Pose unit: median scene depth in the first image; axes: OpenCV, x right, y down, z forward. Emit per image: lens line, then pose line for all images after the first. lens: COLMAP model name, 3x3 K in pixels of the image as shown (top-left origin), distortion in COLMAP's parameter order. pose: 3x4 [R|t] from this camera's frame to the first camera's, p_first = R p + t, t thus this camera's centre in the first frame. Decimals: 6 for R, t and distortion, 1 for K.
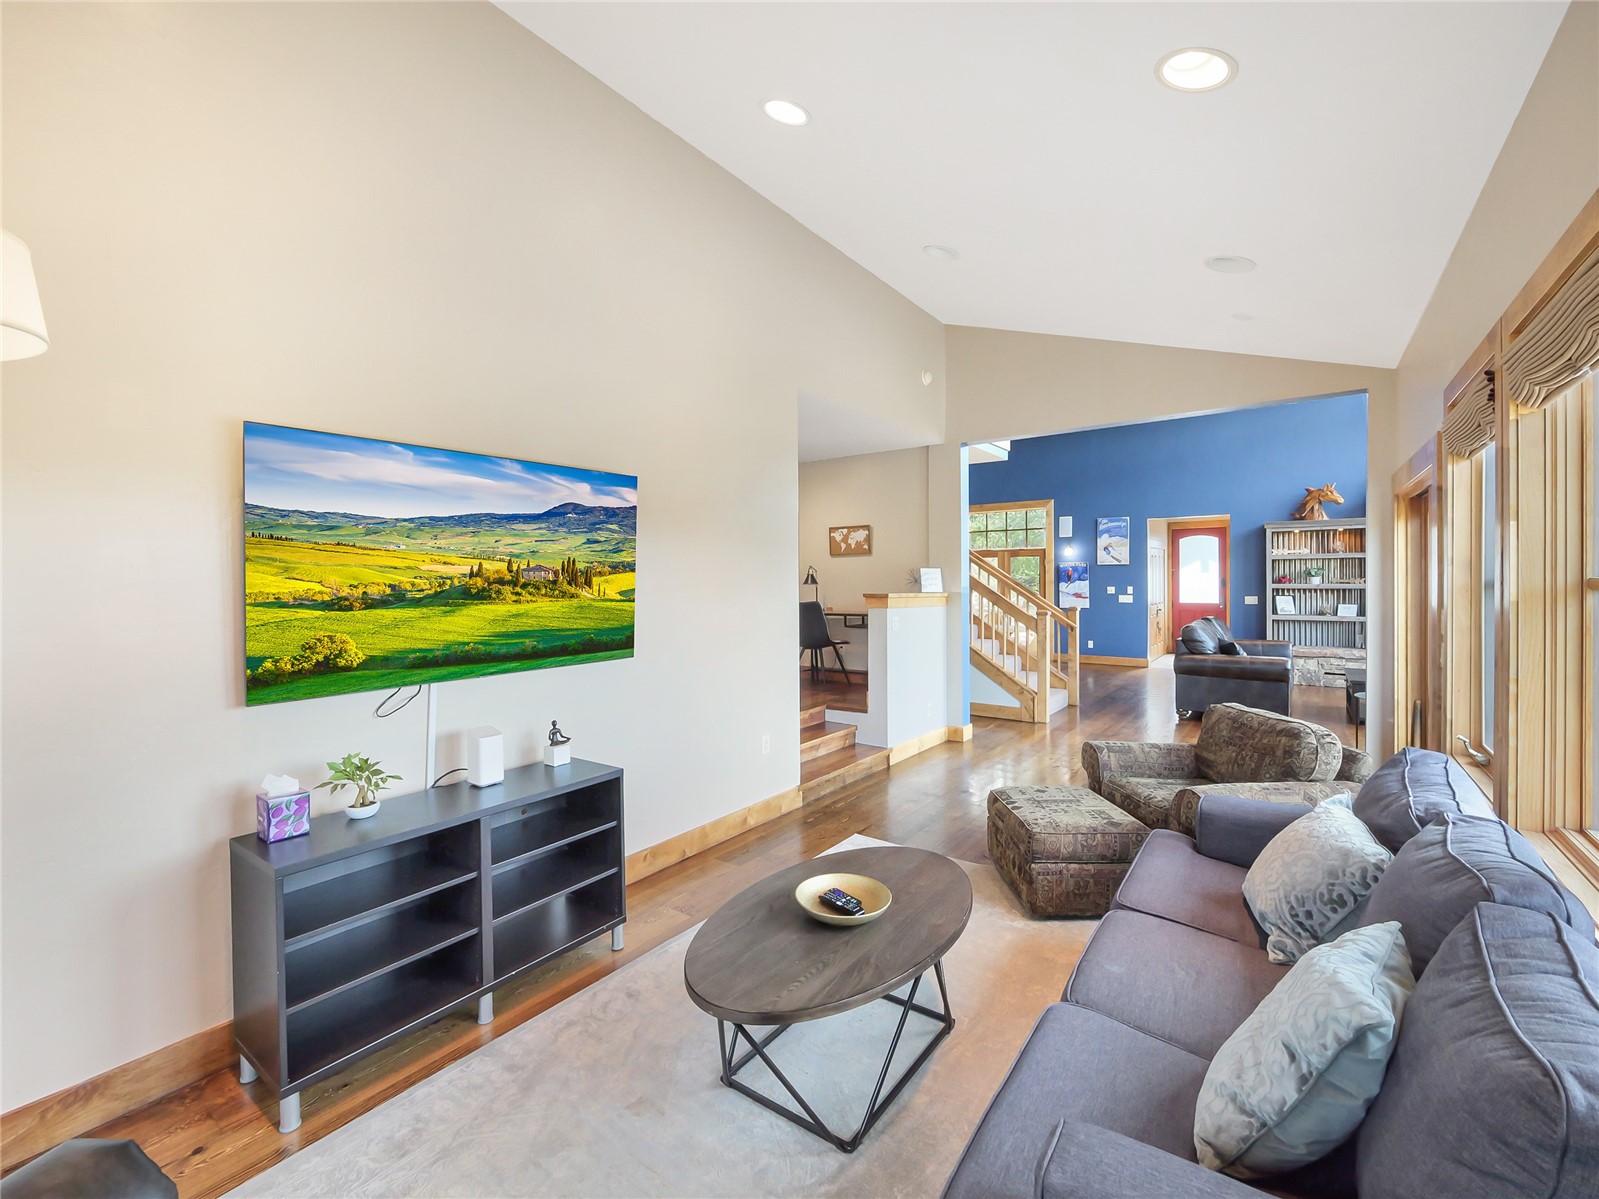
lens RADIAL K [[672.3, 0, 802.9], [0, 672.3, 588.3], [0, 0, 1]] dist [-0.002883, -0.000010]
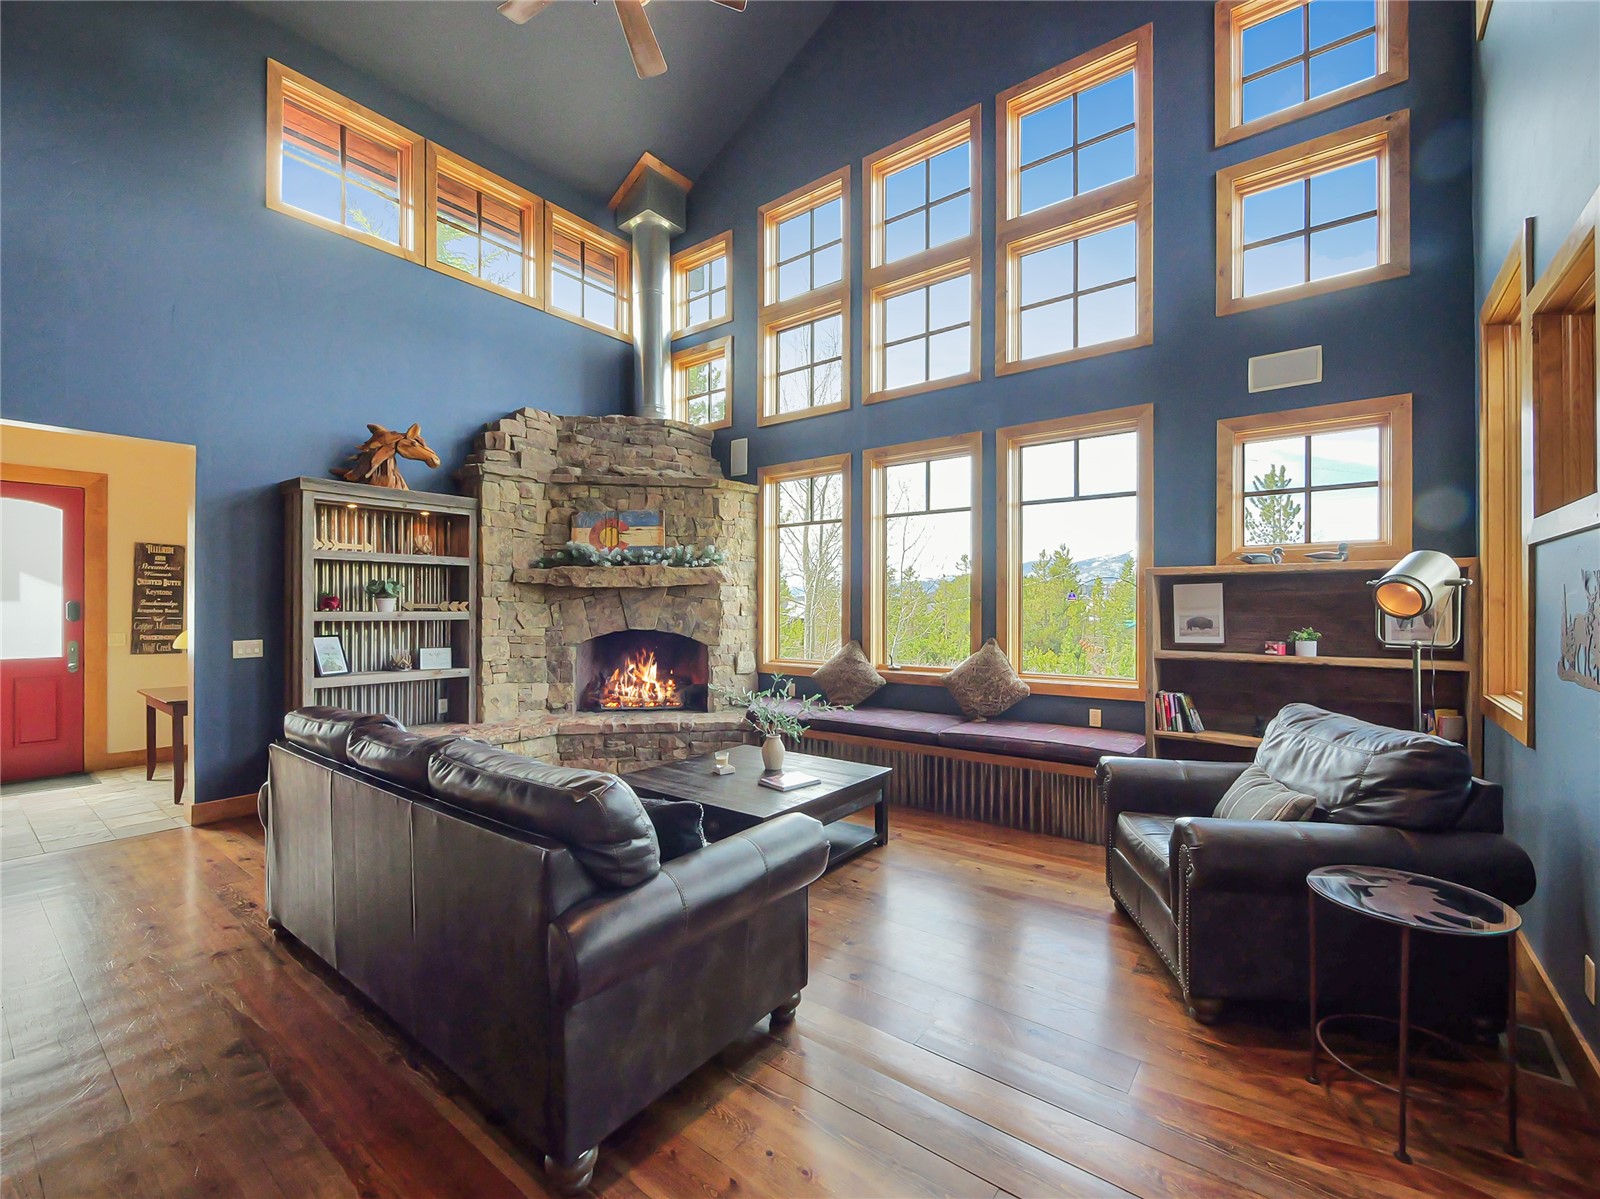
lens RADIAL K [[689.9, 0, 793.6], [0, 689.9, 602.6], [0, 0, 1]] dist [-0.003131, -0.000104]
pose [[0.027878, 0.015474, 0.999492, 0.236235], [0.012214, 0.999800, -0.015819, -0.001417], [-0.999537, 0.012649, 0.027683, 0.664739]]
